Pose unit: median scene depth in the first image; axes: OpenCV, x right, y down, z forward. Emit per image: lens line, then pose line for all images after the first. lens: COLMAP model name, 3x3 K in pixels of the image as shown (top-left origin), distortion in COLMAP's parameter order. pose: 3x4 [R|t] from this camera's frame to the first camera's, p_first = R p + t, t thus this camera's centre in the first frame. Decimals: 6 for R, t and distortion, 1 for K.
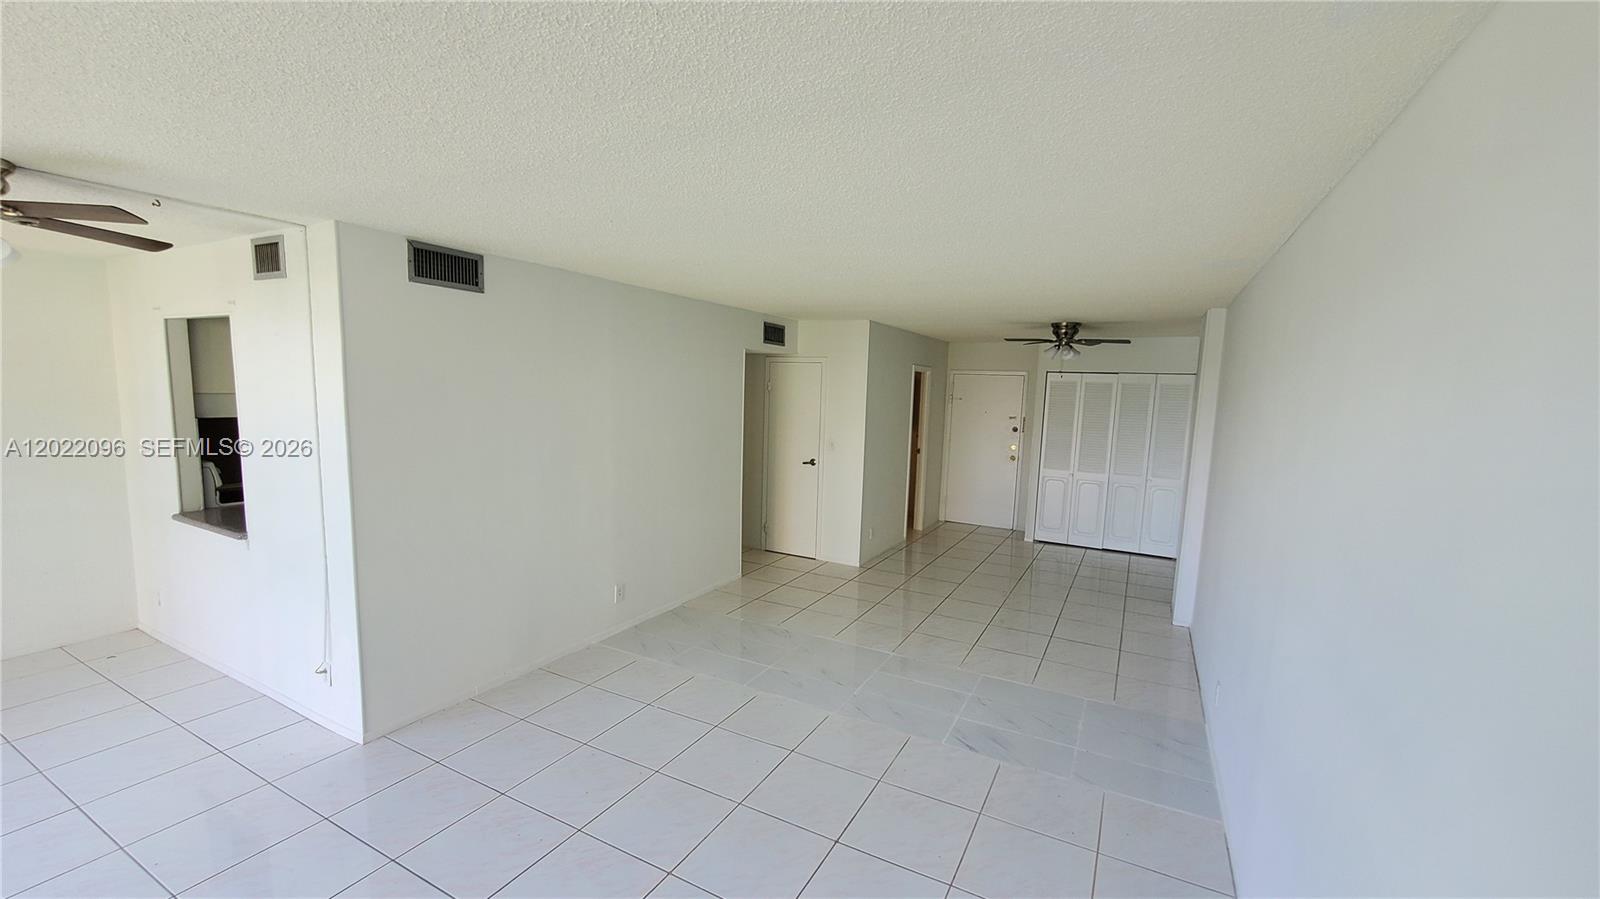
lens RADIAL K [[639.6, 0, 808.2], [0, 639.6, 469.6], [0, 0, 1]] dist [0.000961, 0.000325]
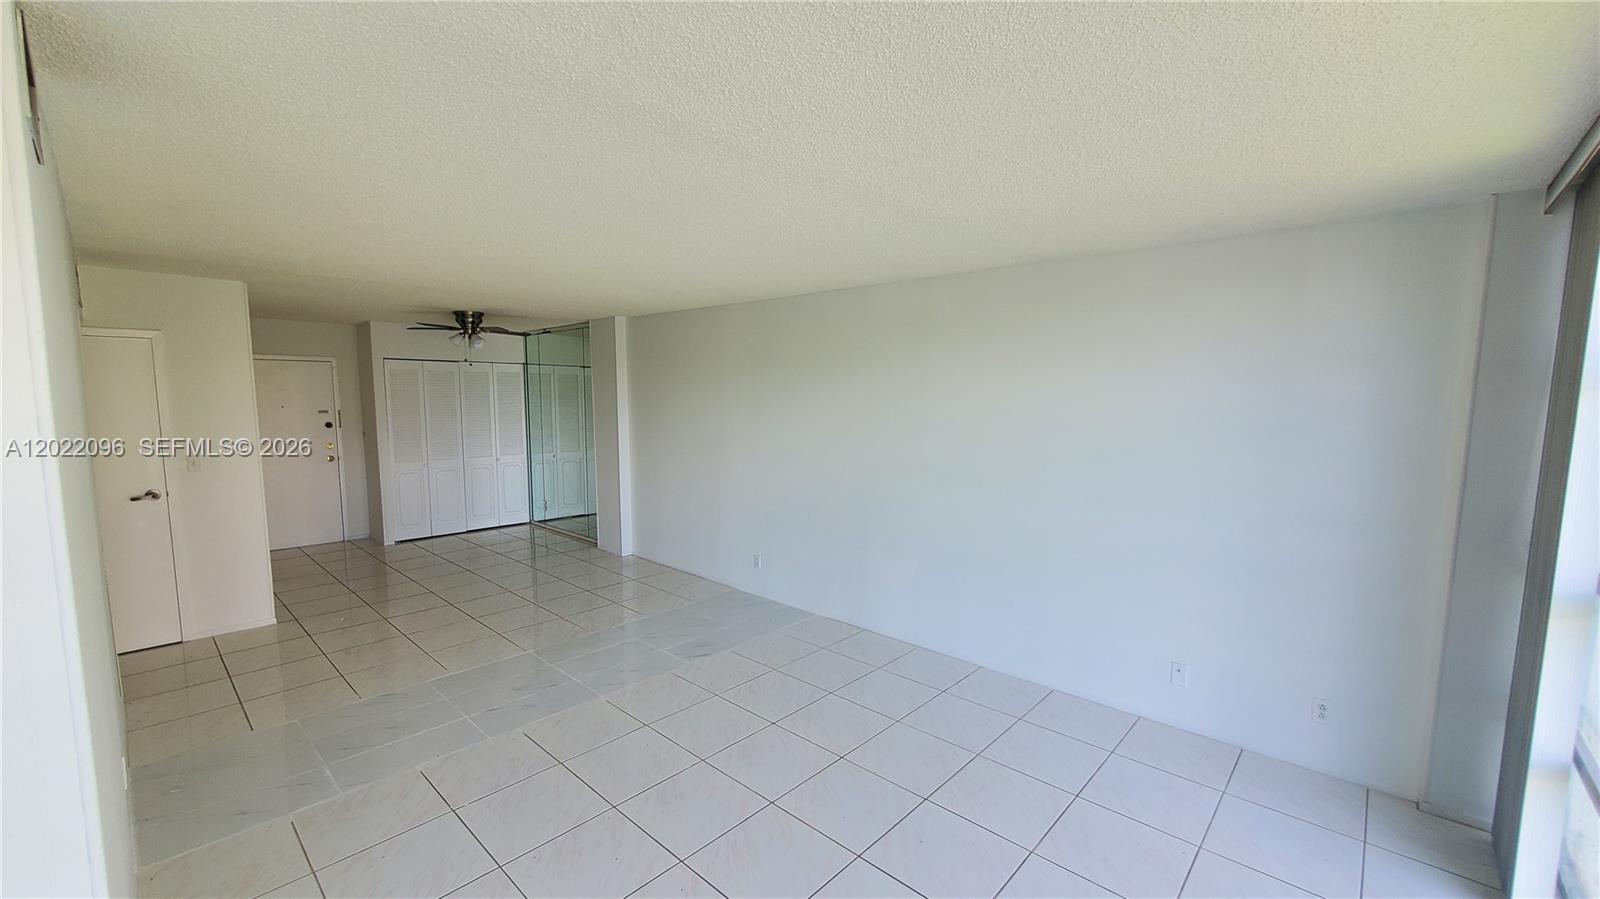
lens RADIAL K [[639.6, 0, 808.2], [0, 639.6, 469.6], [0, 0, 1]] dist [0.000961, 0.000325]
pose [[0.254211, -0.143650, 0.956421, -0.464517], [0.126051, 0.985394, 0.114498, -0.028881], [-0.958899, 0.091451, 0.268605, 0.223671]]
